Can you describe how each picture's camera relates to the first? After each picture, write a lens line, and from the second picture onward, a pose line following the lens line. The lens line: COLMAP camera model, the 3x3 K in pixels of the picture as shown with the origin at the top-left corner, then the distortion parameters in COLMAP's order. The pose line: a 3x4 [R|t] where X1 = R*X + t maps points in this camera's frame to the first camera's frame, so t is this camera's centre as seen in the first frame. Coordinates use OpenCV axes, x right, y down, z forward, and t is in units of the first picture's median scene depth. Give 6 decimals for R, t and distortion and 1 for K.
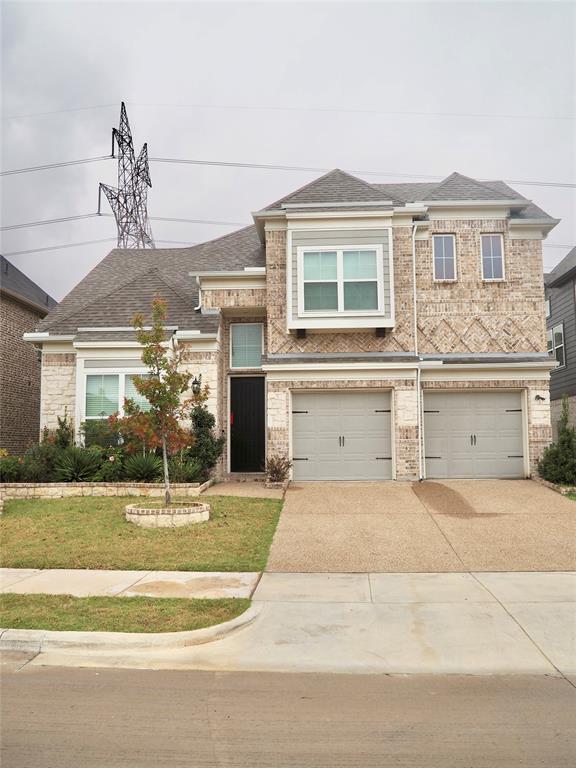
lens RADIAL K [[648.1, 0, 287.0], [0, 648.1, 383.5], [0, 0, 1]] dist [-0.060023, 0.002728]
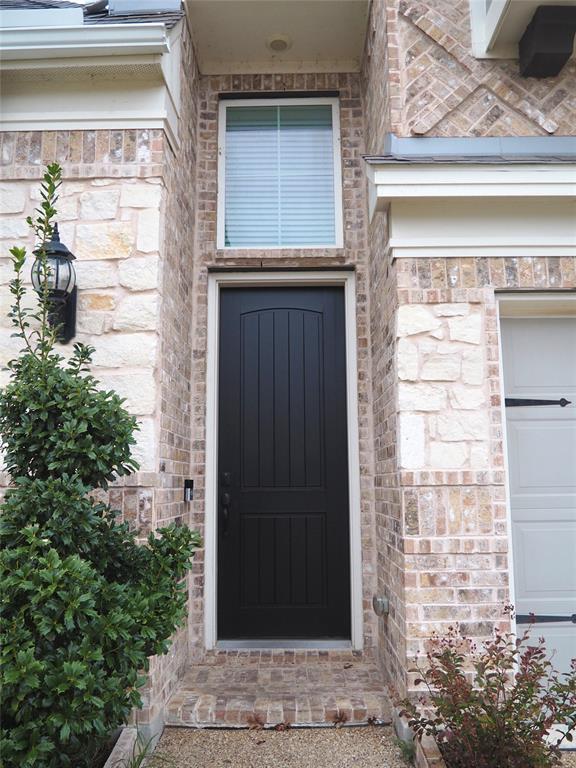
lens RADIAL K [[648.1, 0, 290.2], [0, 648.1, 383.7], [0, 0, 1]] dist [-0.060023, 0.002728]
pose [[0.999340, 0.004631, 0.036039, -0.072385], [-0.002995, 0.998967, -0.045334, 0.048378], [-0.036212, 0.045196, 0.998322, 0.786468]]
